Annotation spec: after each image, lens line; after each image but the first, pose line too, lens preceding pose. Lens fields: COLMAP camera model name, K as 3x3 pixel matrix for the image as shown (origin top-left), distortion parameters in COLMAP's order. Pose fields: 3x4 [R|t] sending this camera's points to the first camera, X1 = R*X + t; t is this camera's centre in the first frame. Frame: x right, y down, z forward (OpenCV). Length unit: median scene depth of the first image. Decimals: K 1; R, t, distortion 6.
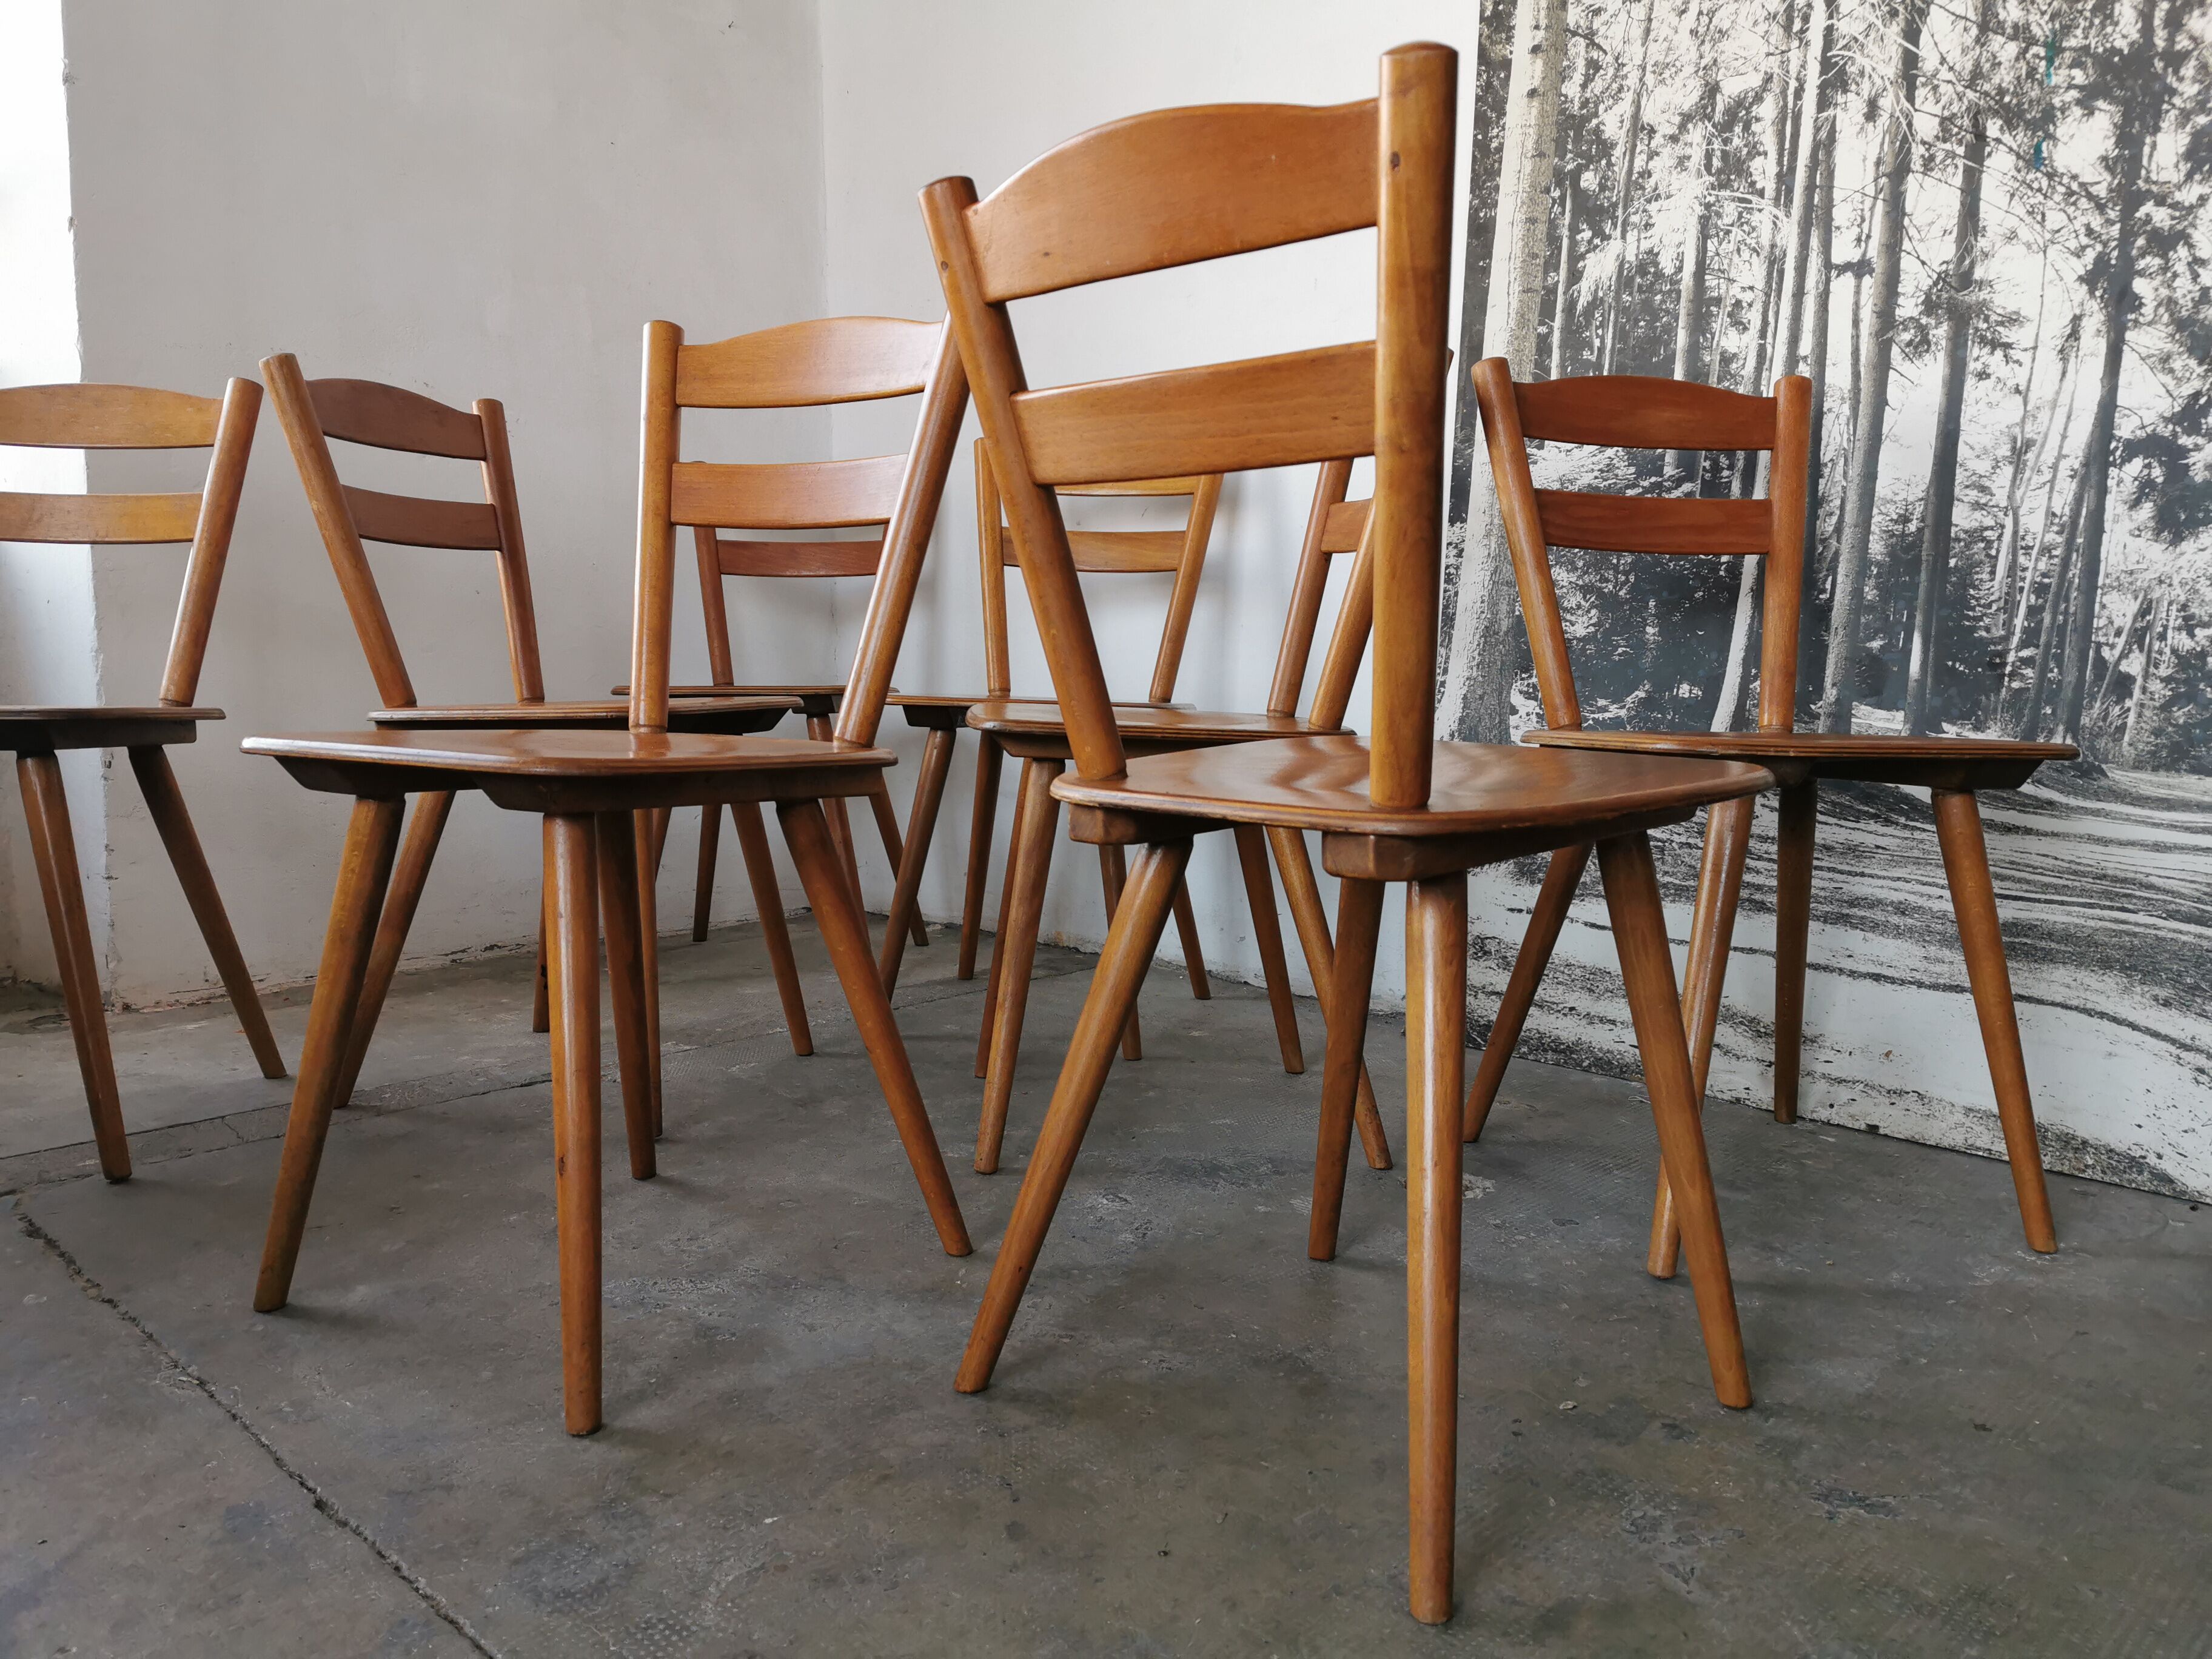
lens RADIAL K [[1706.2, 0, 1103.8], [0, 1706.2, 824.5], [0, 0, 1]] dist [0.111898, -0.163058]
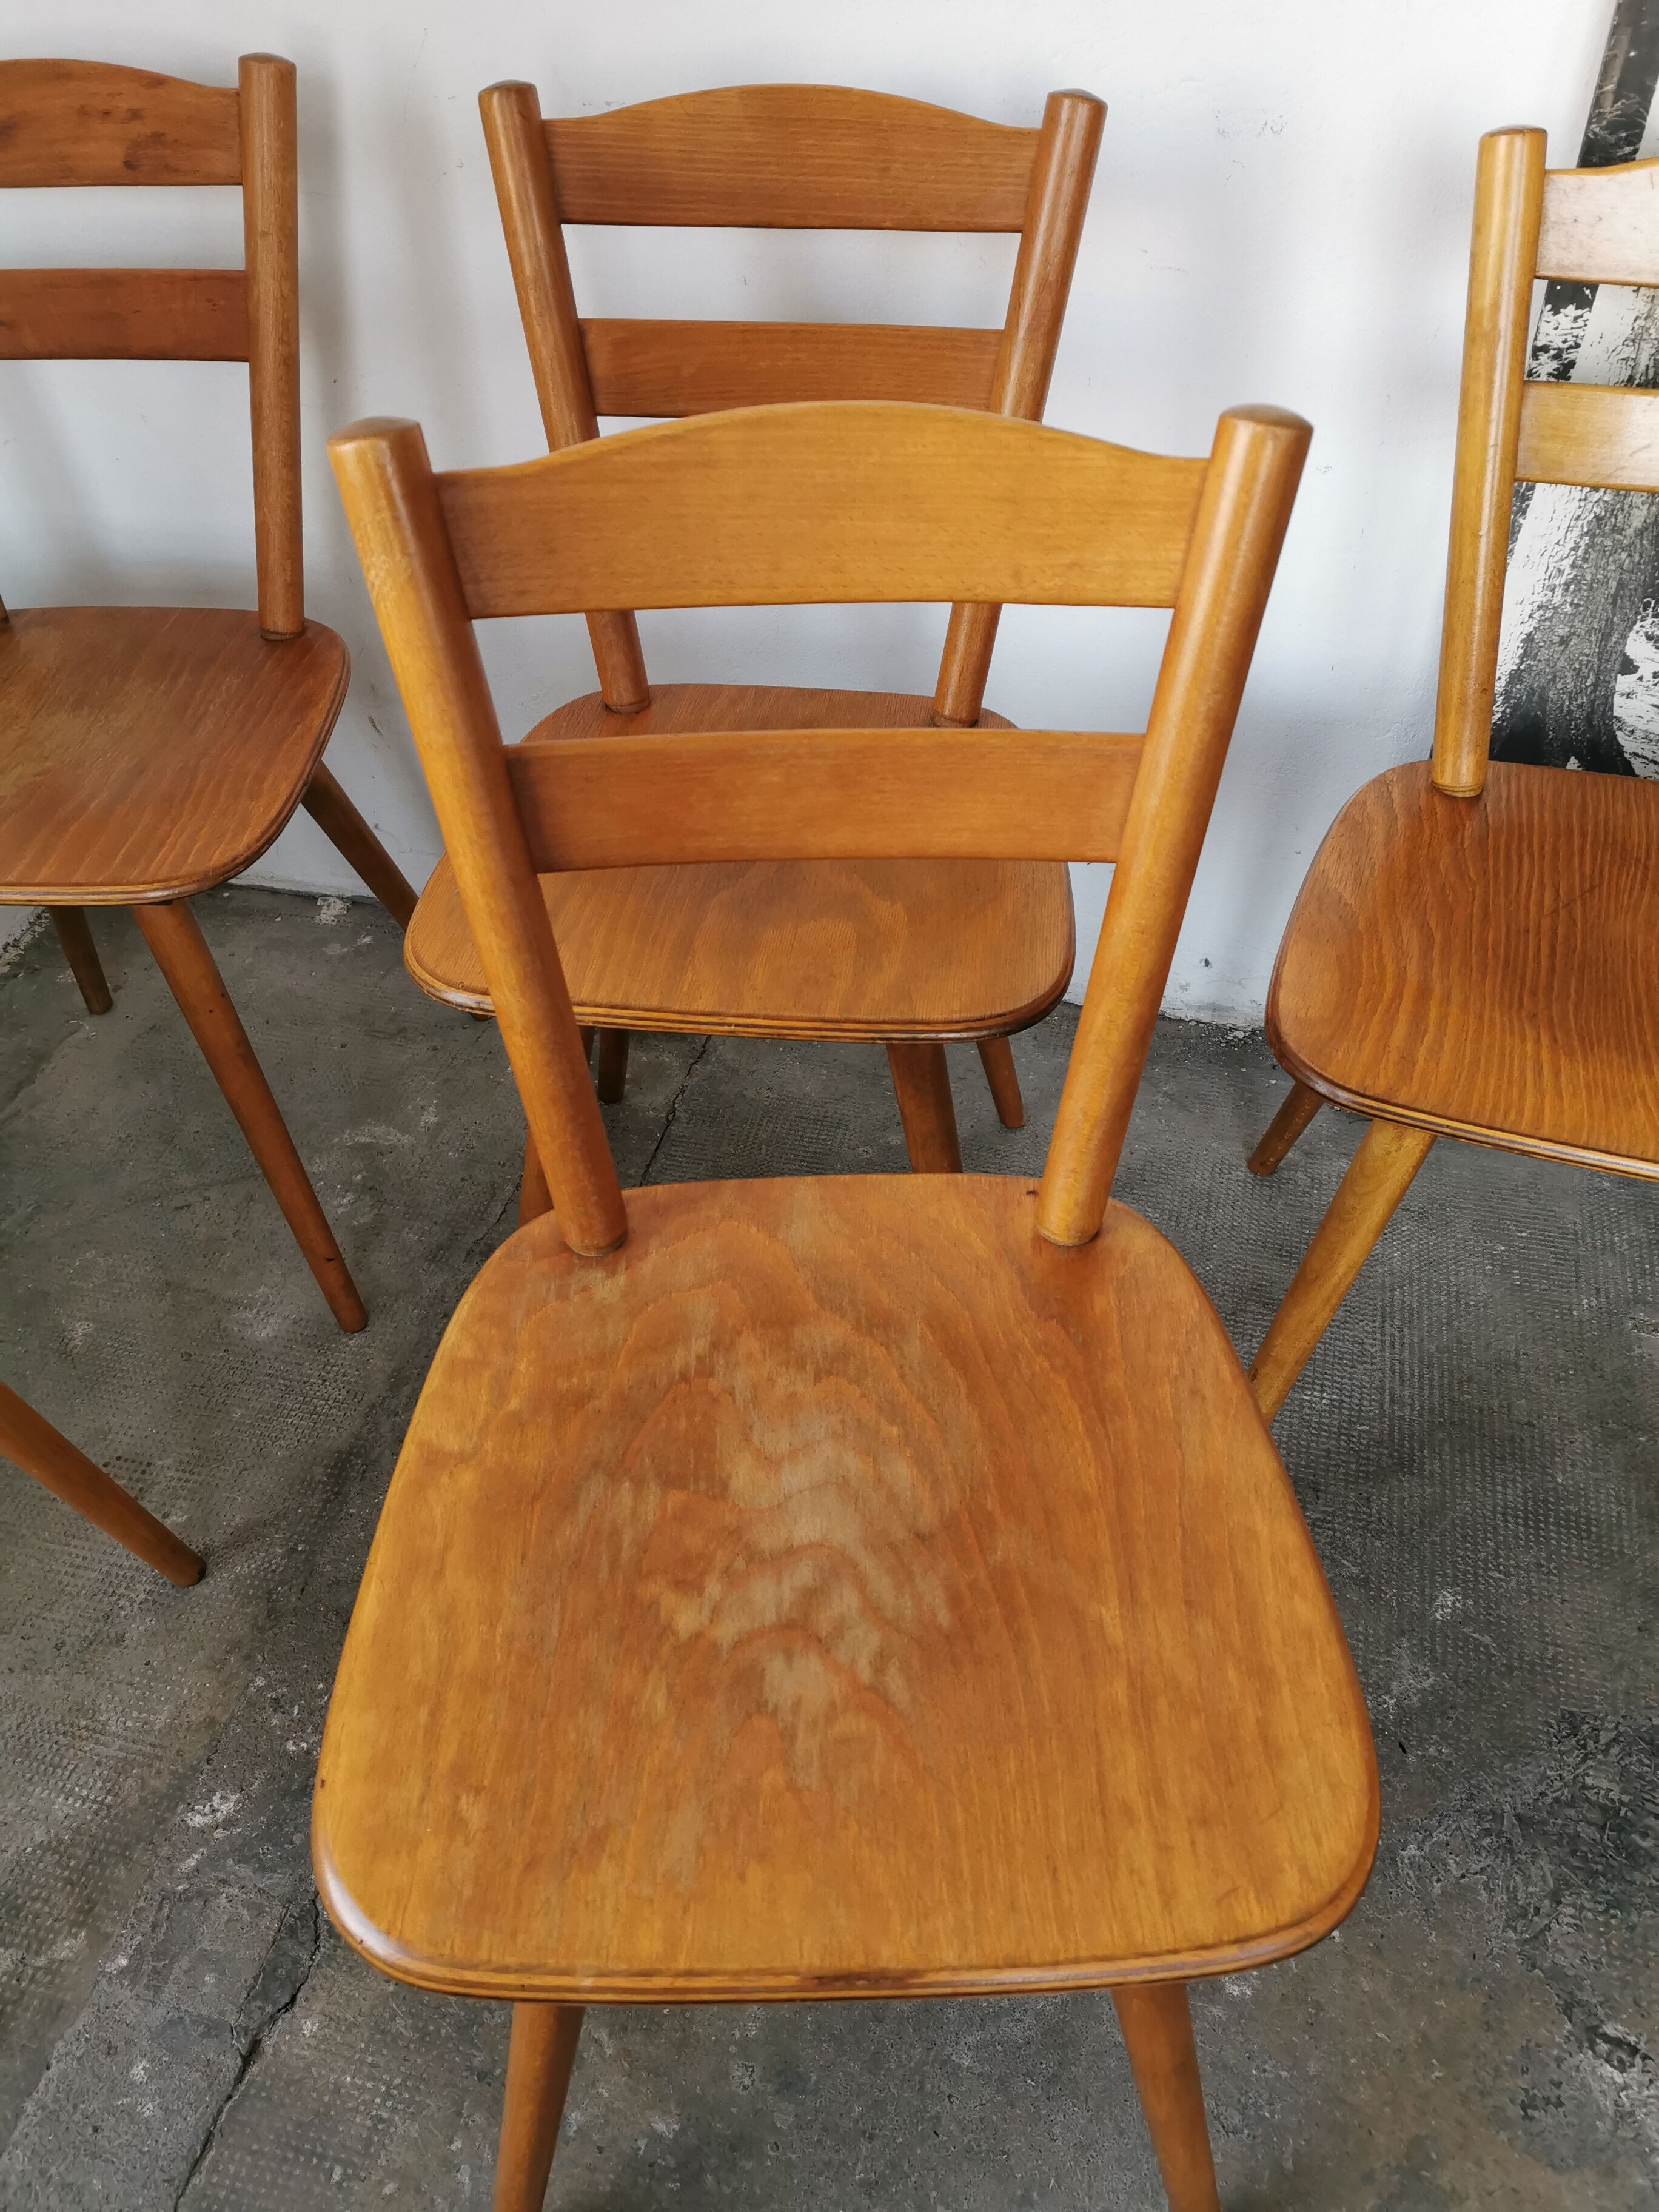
lens RADIAL K [[1701.6, 0, 828.4], [0, 1701.6, 1095.3], [0, 0, 1]] dist [0.063119, -0.081716]
pose [[0.874928, -0.349607, 0.335077, -0.259703], [0.083470, 0.790466, 0.606791, -0.354373], [-0.477006, -0.502930, 0.720782, 0.703964]]
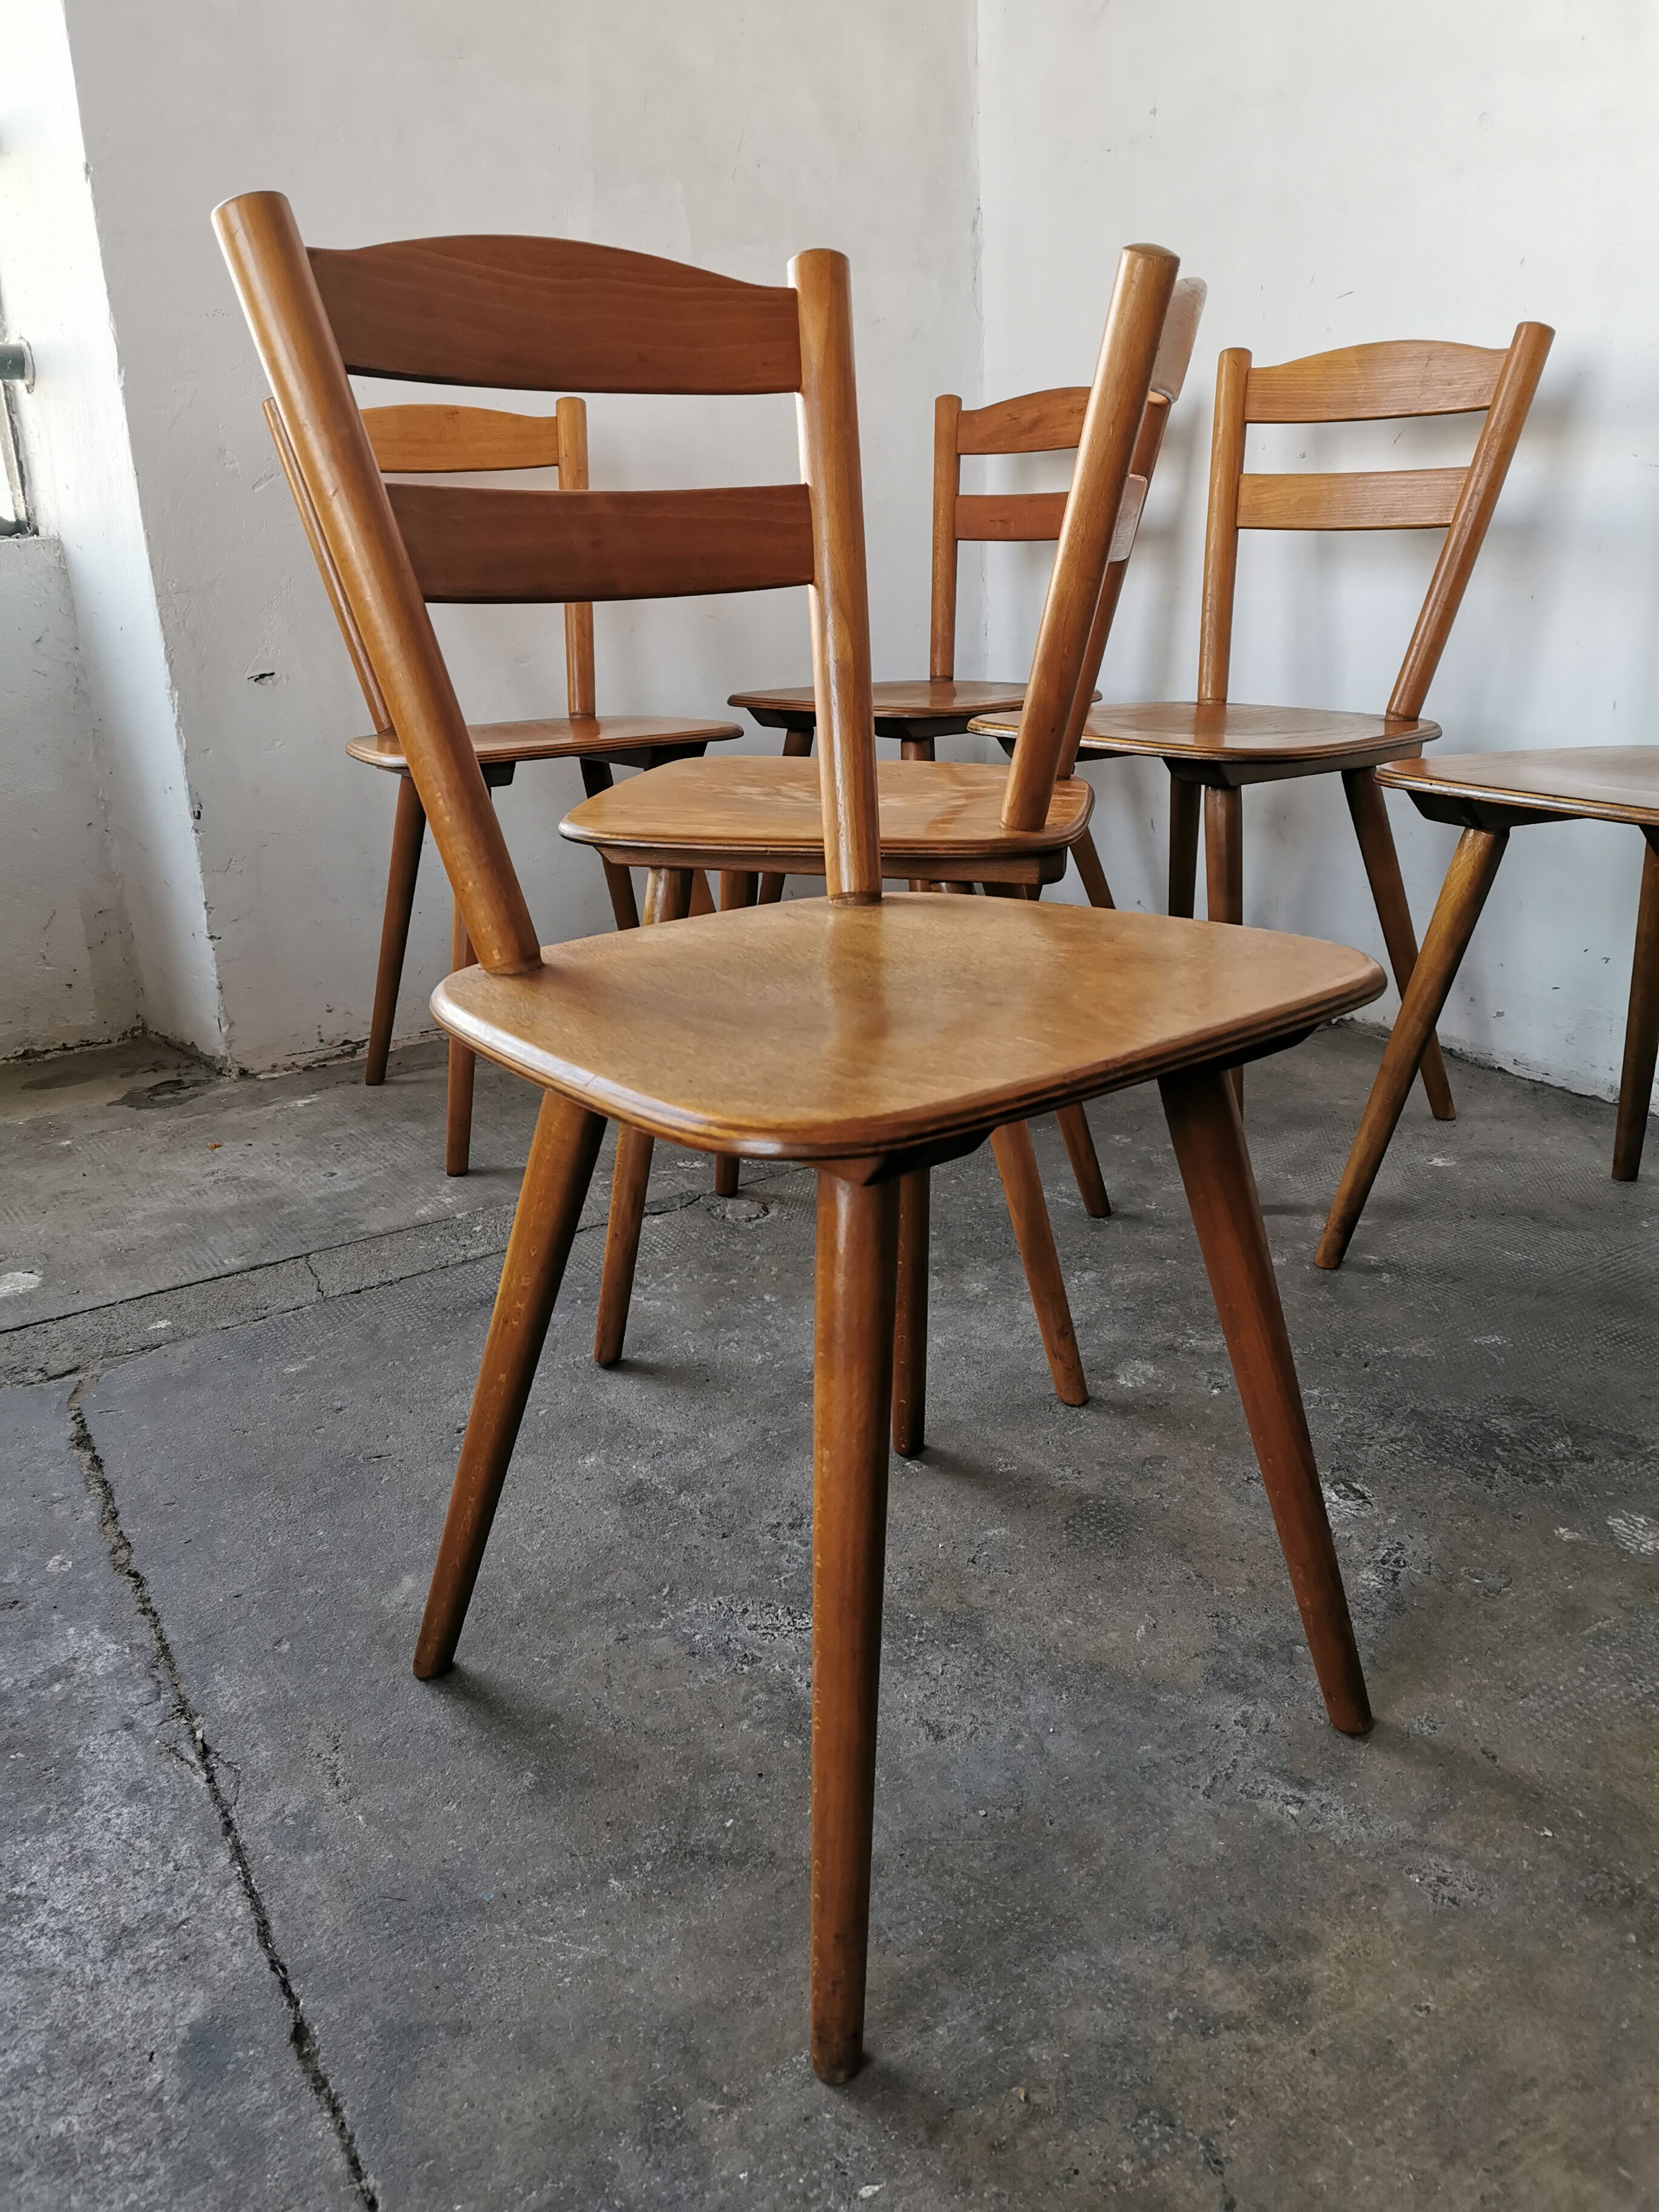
lens RADIAL K [[1709.1, 0, 822.8], [0, 1709.1, 1097.8], [0, 0, 1]] dist [0.077027, -0.101790]
pose [[0.968085, 0.036229, -0.247990, -0.028135], [0.018596, 0.976385, 0.215238, -0.091609], [0.249931, -0.212980, 0.944550, 0.225673]]
